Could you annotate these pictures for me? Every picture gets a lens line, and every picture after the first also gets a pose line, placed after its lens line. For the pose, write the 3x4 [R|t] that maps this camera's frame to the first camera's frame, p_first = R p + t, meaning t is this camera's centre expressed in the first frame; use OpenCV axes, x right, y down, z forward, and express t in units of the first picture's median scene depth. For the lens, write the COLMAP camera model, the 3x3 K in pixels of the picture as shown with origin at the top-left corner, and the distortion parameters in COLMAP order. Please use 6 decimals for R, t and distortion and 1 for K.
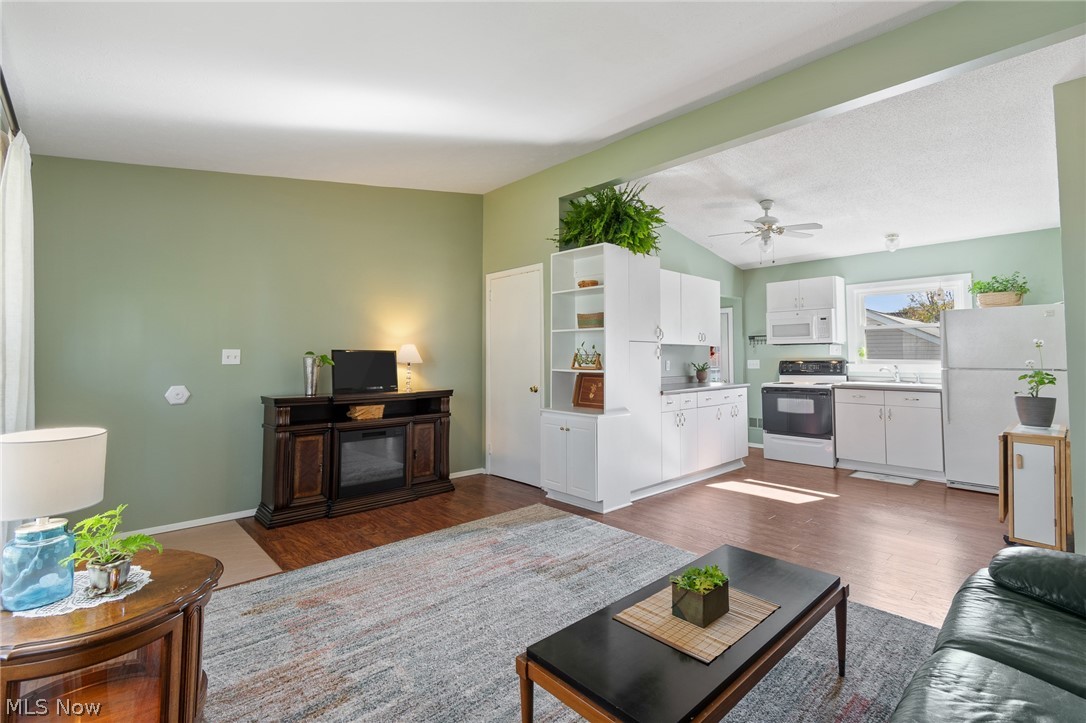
lens RADIAL K [[483.0, 0, 537.3], [0, 483.0, 332.7], [0, 0, 1]] dist [0.003096, 0.000099]
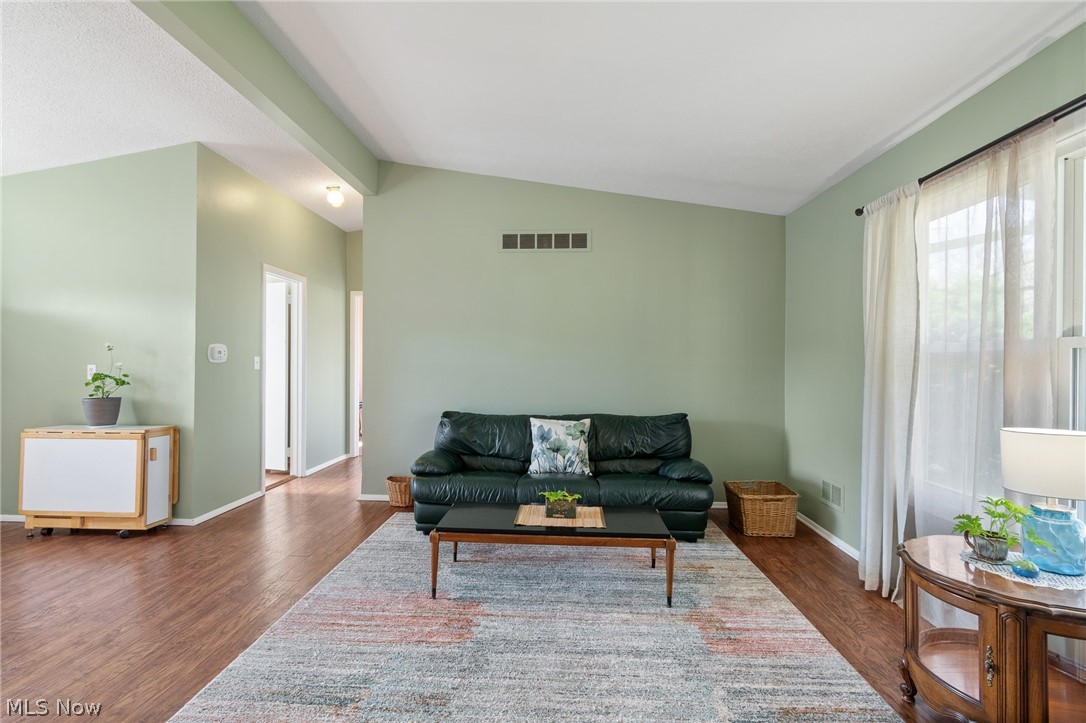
lens RADIAL K [[483.0, 0, 543.1], [0, 483.0, 361.7], [0, 0, 1]] dist [0.003096, 0.000099]
pose [[-0.713693, -0.003245, 0.700451, -0.226491], [-0.043695, 0.998248, -0.039896, 0.033006], [-0.699094, -0.059080, -0.712585, 0.638607]]
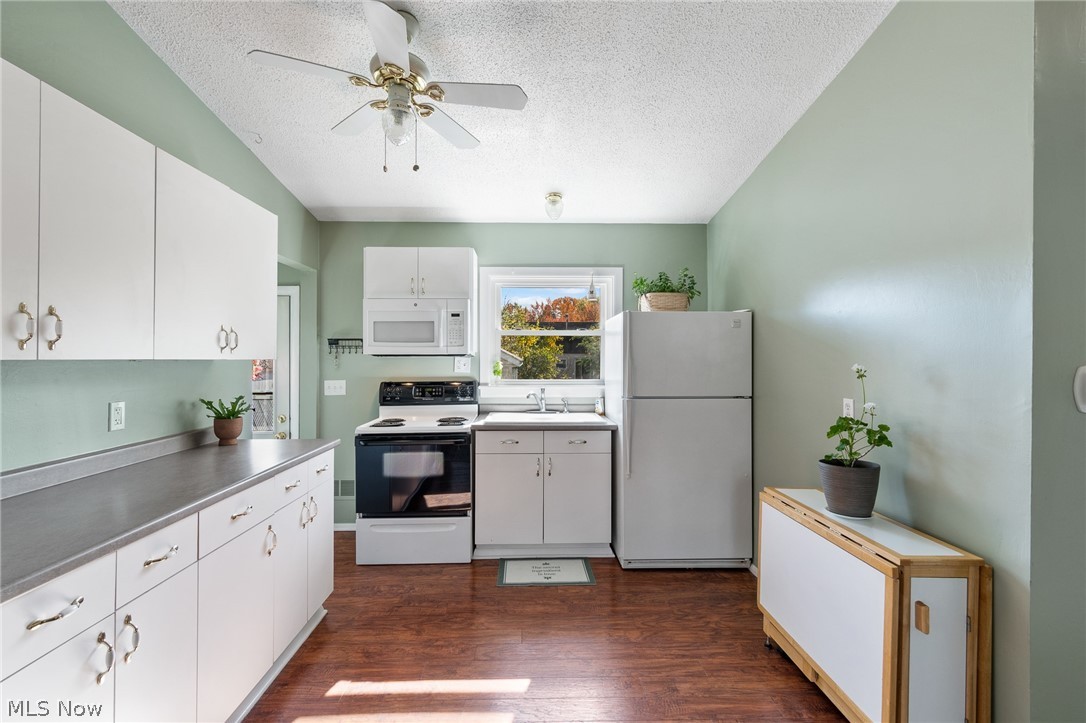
lens RADIAL K [[483.0, 0, 538.1], [0, 483.0, 358.4], [0, 0, 1]] dist [0.003096, 0.000099]
pose [[0.647869, 0.001420, 0.761751, 0.199269], [-0.040259, 0.998665, 0.032379, 0.002135], [-0.760687, -0.051645, 0.647061, 0.537428]]
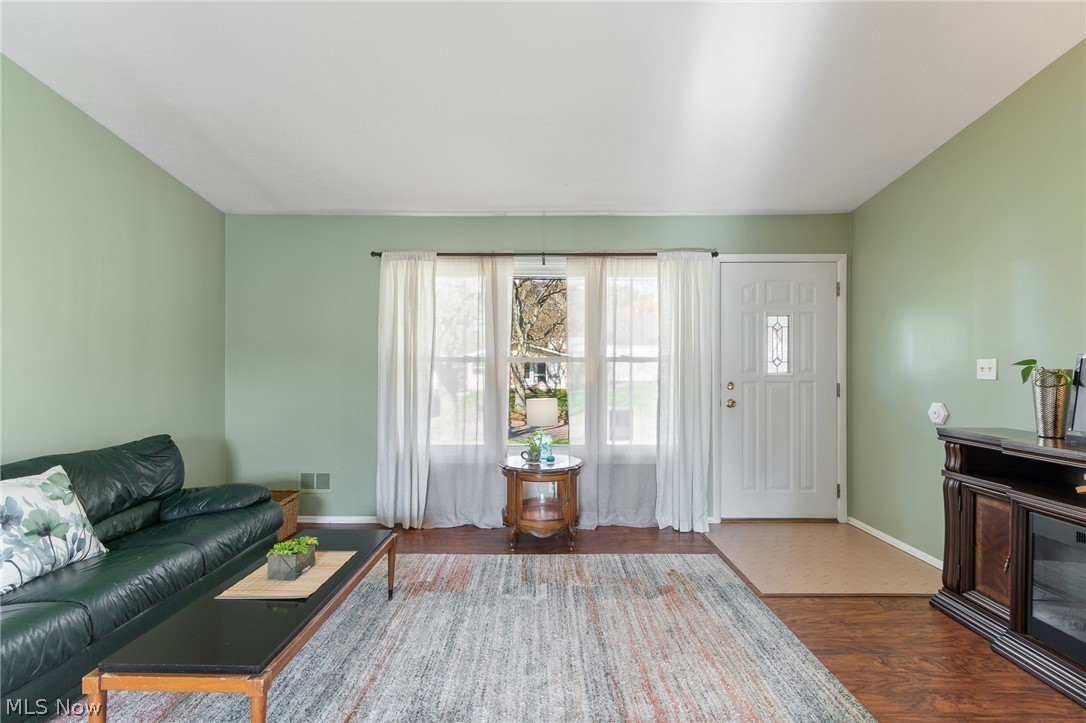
lens RADIAL K [[483.0, 0, 537.3], [0, 483.0, 371.2], [0, 0, 1]] dist [0.003096, 0.000099]
pose [[-0.675374, -0.000454, -0.737475, 0.236193], [0.038420, 0.998620, -0.035800, 0.035520], [0.736474, -0.052512, -0.674425, 0.661480]]
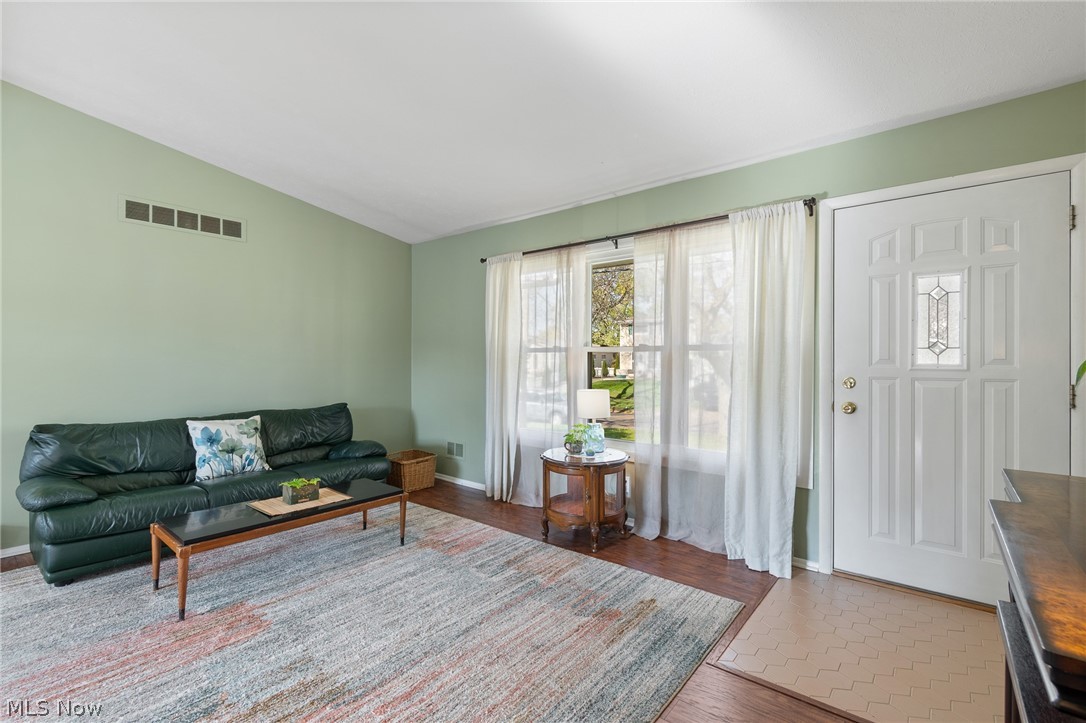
lens RADIAL K [[483.0, 0, 538.4], [0, 483.0, 360.3], [0, 0, 1]] dist [0.003096, 0.000099]
pose [[-0.988300, -0.003662, -0.152477, -0.076191], [0.004271, 0.998655, -0.051666, 0.043299], [0.152461, -0.051713, -0.986956, 0.830590]]
